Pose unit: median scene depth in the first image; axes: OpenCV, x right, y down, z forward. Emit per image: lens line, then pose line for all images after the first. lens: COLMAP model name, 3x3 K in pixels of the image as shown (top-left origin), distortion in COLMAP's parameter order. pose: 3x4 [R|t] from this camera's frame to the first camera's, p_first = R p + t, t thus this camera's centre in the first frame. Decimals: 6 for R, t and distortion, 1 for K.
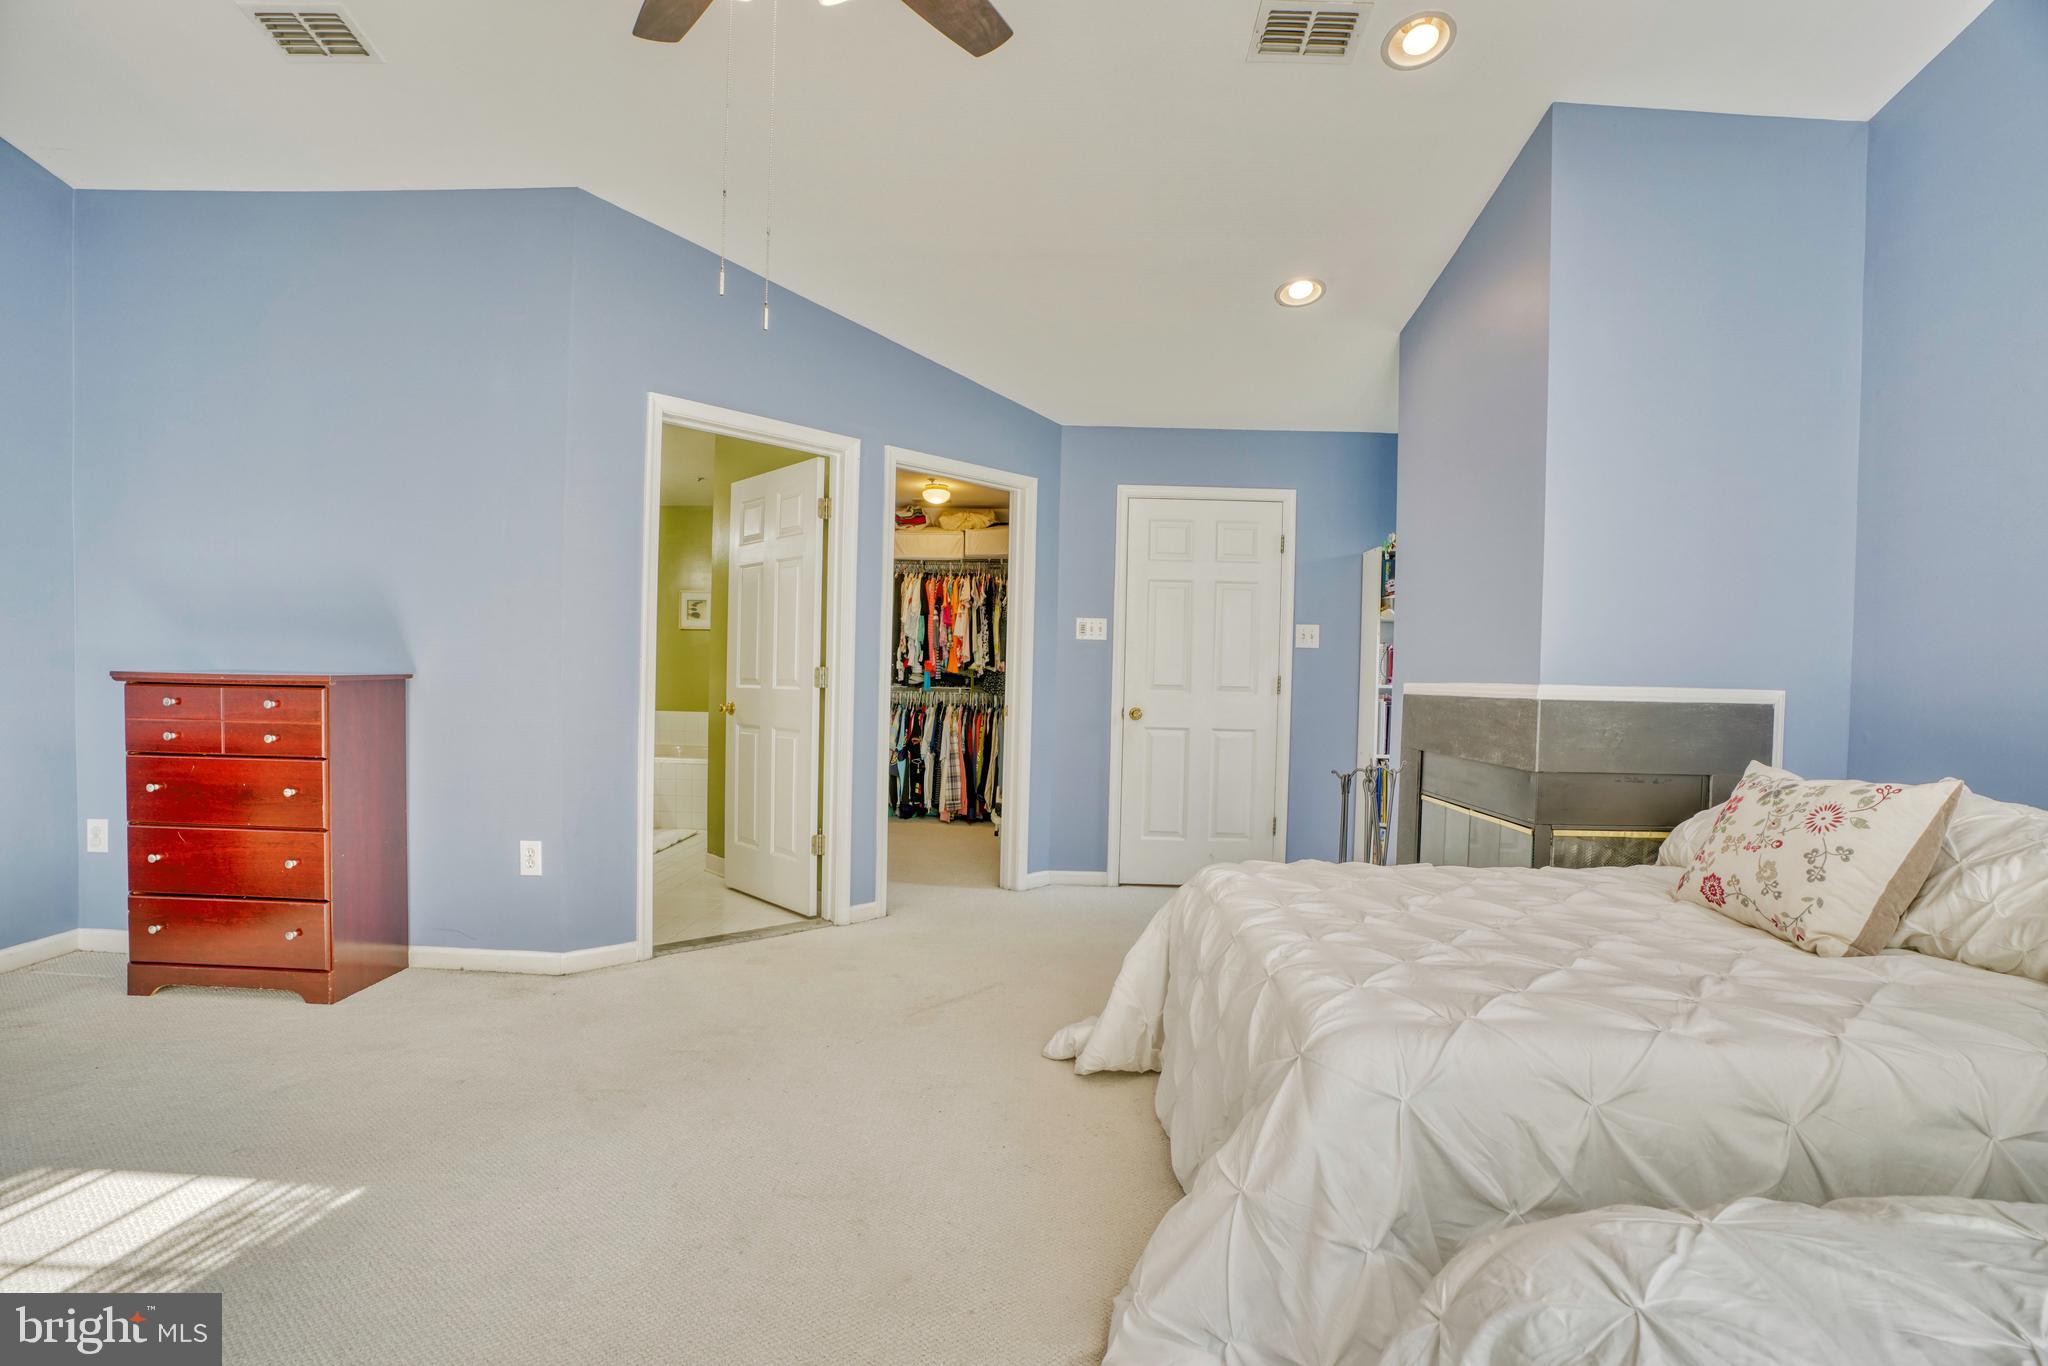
lens RADIAL K [[942.1, 0, 1010.5], [0, 942.1, 694.2], [0, 0, 1]] dist [-0.066792, 0.023805]
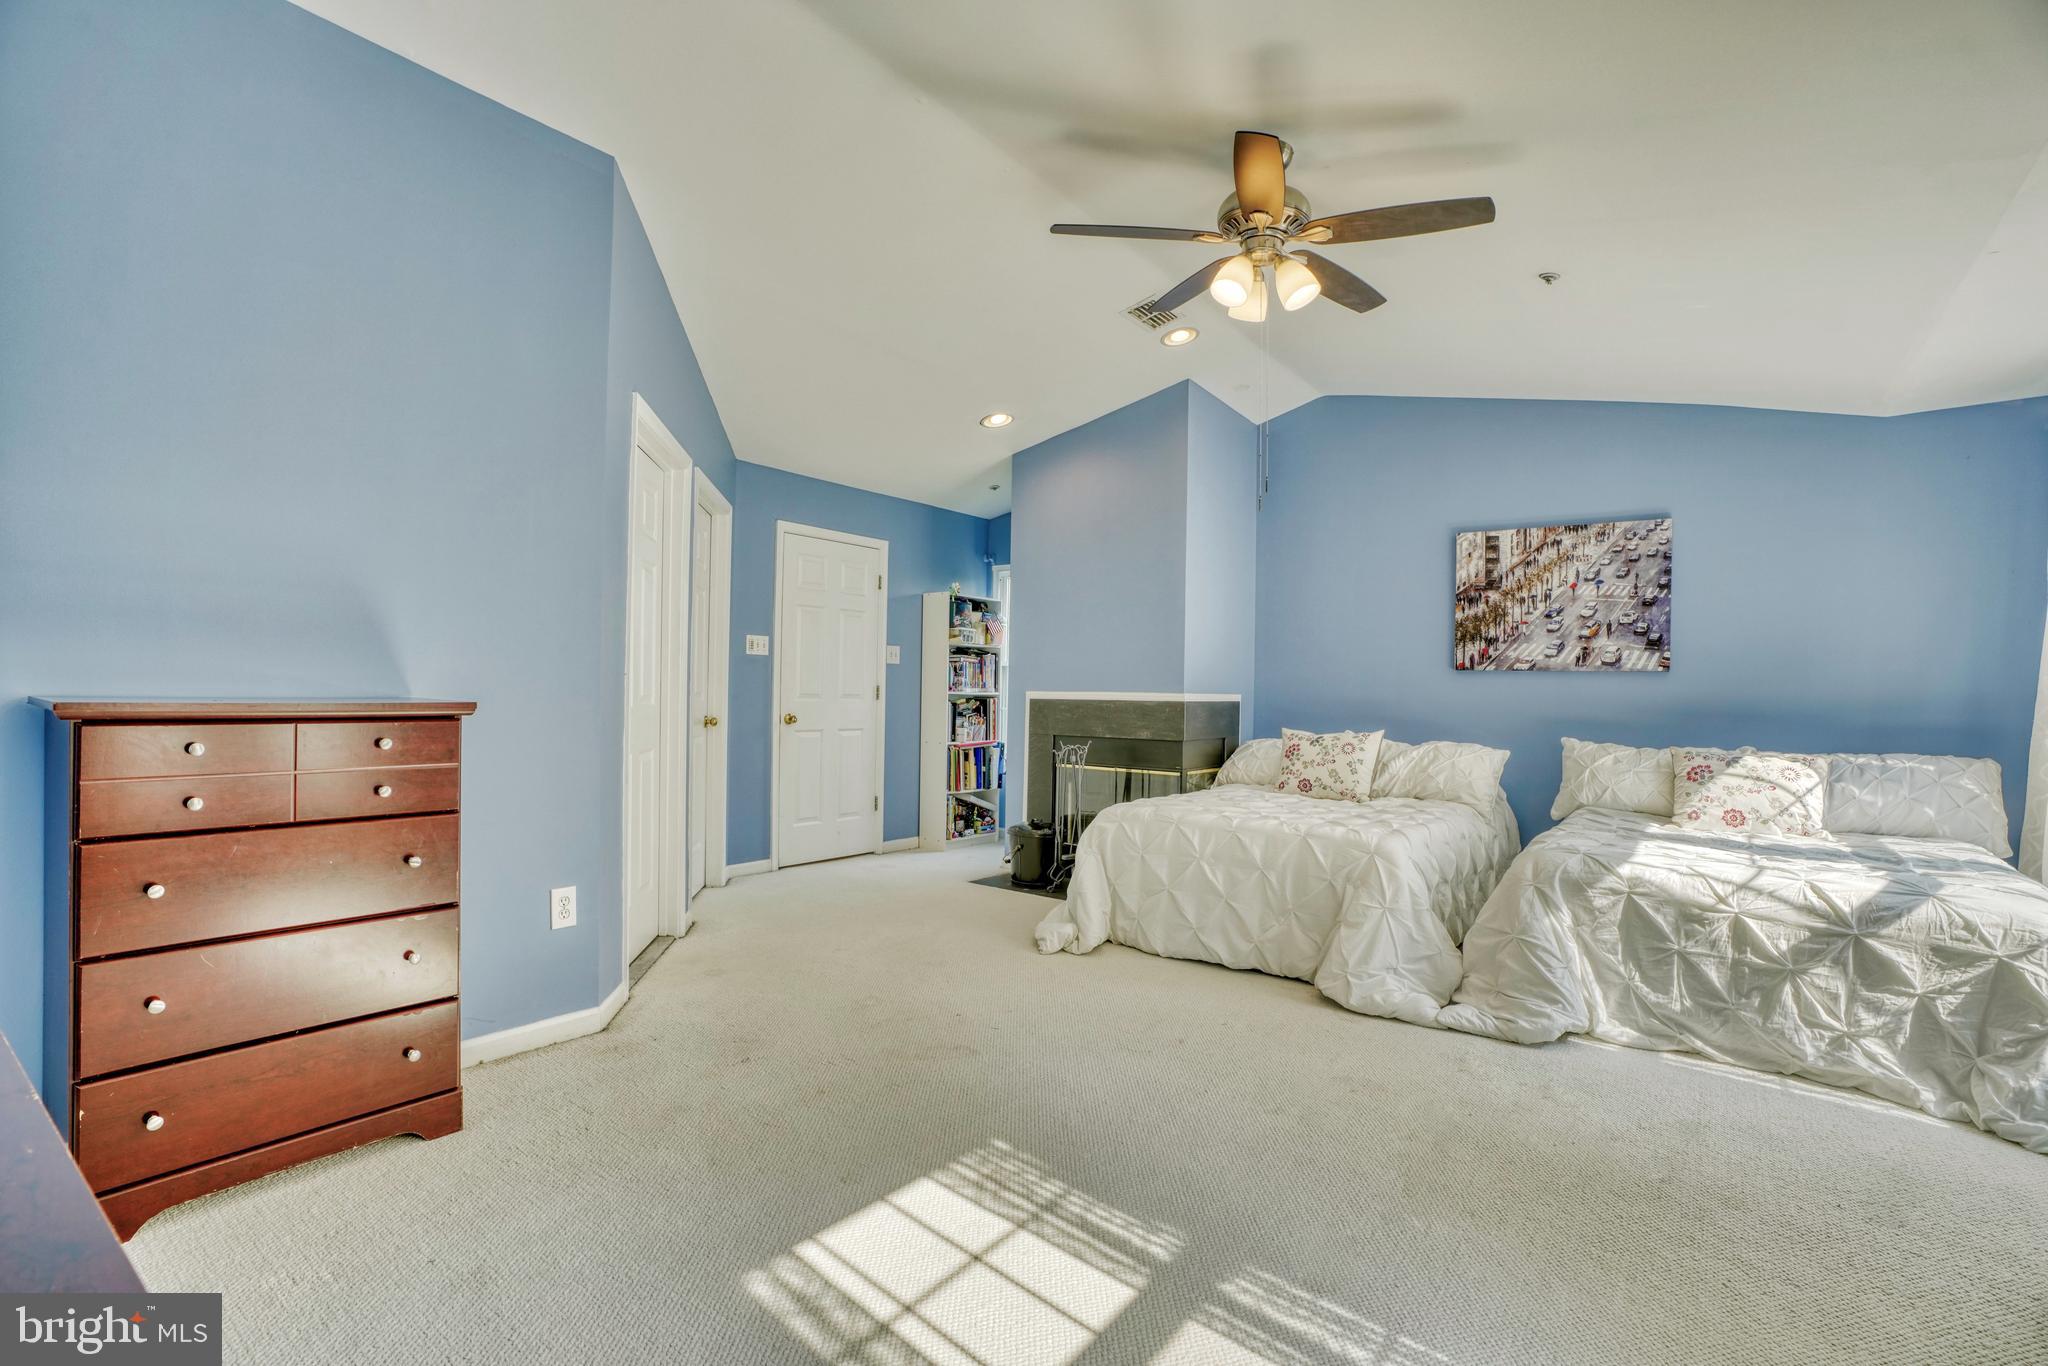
lens RADIAL K [[942.1, 0, 997.7], [0, 942.1, 681.1], [0, 0, 1]] dist [-0.066792, 0.023805]
pose [[0.596432, -0.003890, 0.802654, -0.971006], [0.013416, 0.999897, -0.005123, -0.025125], [-0.802551, 0.013824, 0.596423, 0.153526]]
